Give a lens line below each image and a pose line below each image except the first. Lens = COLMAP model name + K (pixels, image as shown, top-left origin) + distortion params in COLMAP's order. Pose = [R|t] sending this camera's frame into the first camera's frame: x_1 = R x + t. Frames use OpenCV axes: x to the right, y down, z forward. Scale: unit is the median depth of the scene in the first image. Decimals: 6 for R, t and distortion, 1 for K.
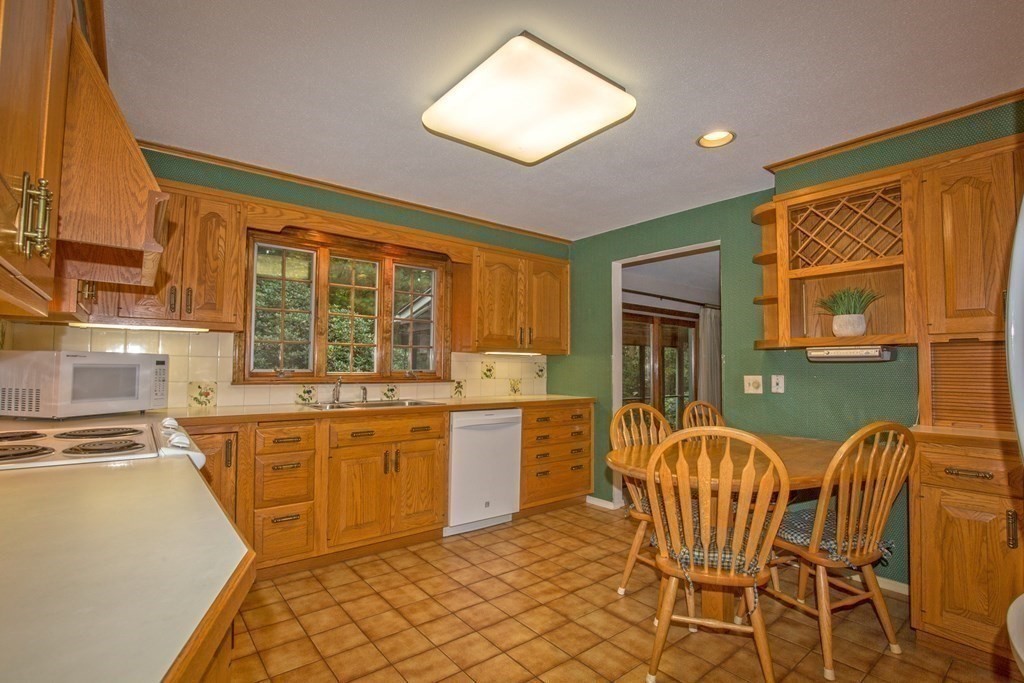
lens RADIAL K [[474.9, 0, 509.8], [0, 474.9, 343.6], [0, 0, 1]] dist [-0.029856, 0.002582]
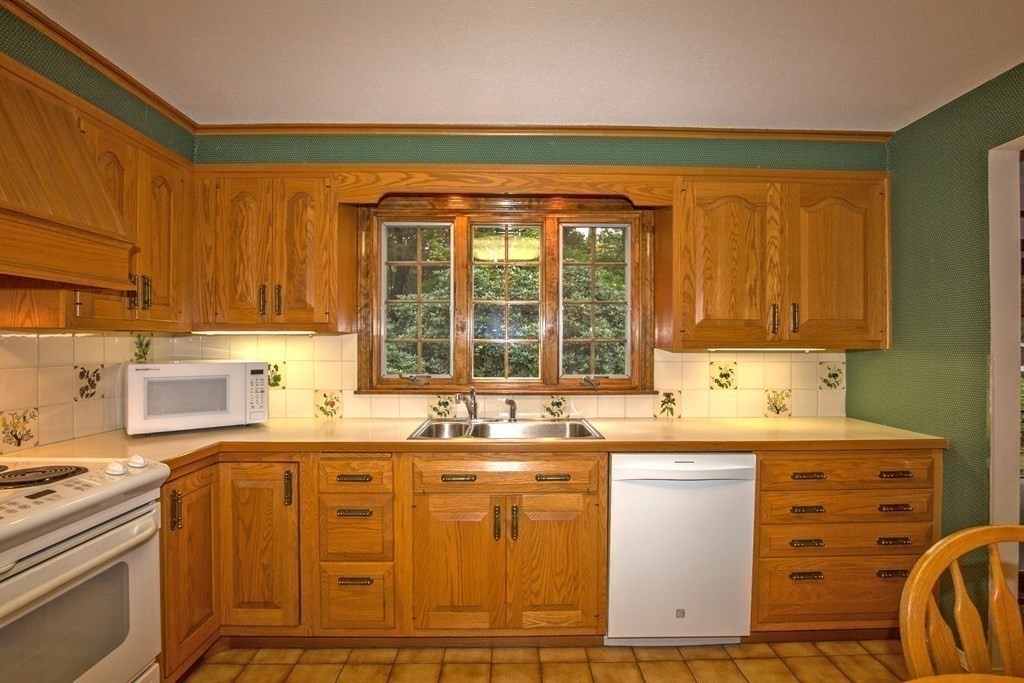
lens RADIAL K [[474.9, 0, 530.3], [0, 474.9, 342.9], [0, 0, 1]] dist [-0.029856, 0.002582]
pose [[0.797423, -0.006005, -0.603390, 0.164050], [0.033963, 0.998812, 0.034944, -0.021703], [0.602464, -0.048358, 0.796680, 0.464776]]
